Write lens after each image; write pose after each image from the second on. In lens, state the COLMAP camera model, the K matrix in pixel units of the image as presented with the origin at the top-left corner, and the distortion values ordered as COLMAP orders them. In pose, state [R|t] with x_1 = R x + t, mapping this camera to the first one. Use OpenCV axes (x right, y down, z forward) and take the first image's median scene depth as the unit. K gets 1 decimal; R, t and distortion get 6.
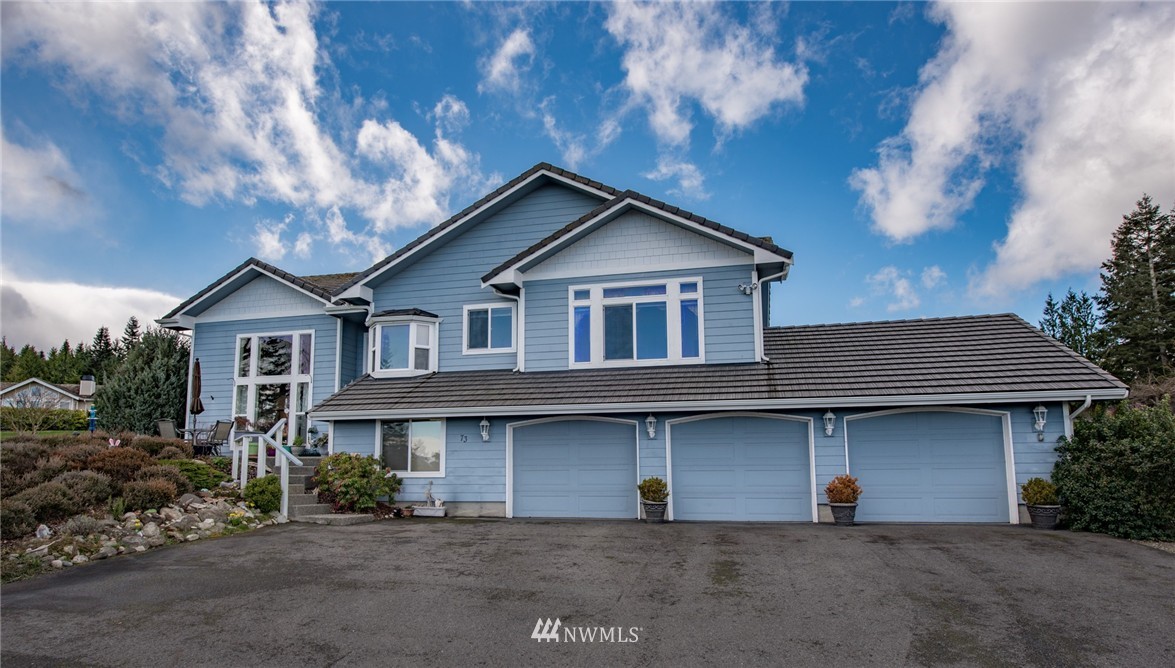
lens RADIAL K [[704.5, 0, 585.1], [0, 704.5, 337.2], [0, 0, 1]] dist [-0.000436, 0.000001]
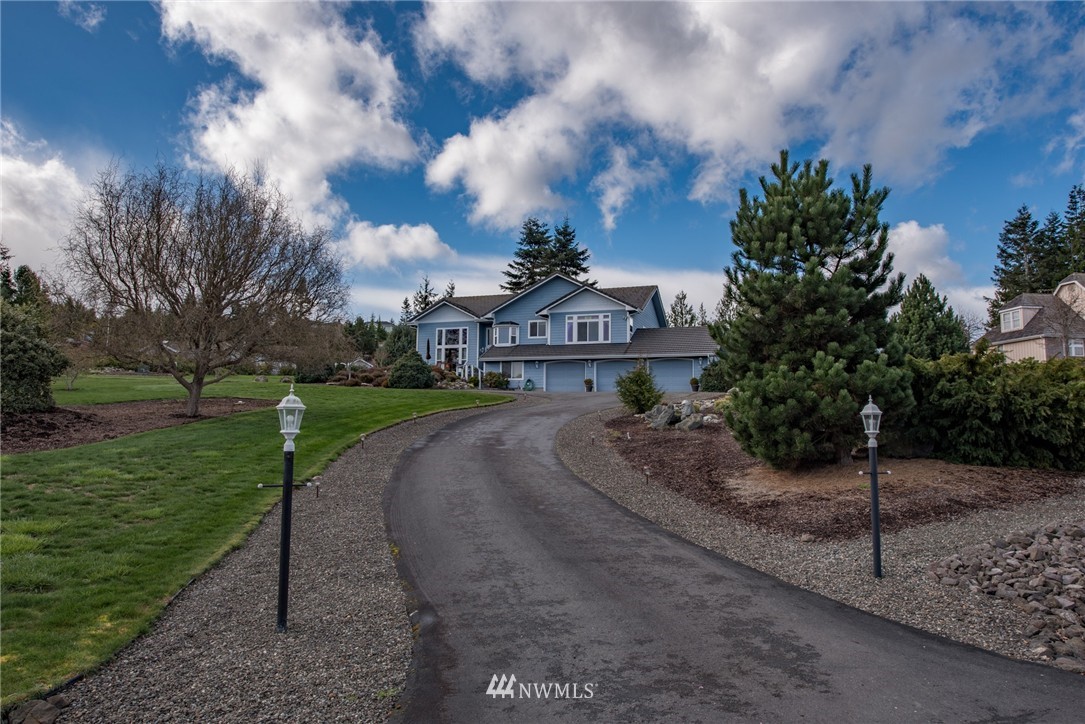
lens RADIAL K [[750.2, 0, 542.0], [0, 750.2, 364.6], [0, 0, 1]] dist [0.000951, 0.000158]
pose [[0.994692, 0.009263, -0.102475, 0.195443], [0.000774, 0.995238, 0.097473, -0.170544], [0.102890, -0.097035, 0.989948, -2.043587]]
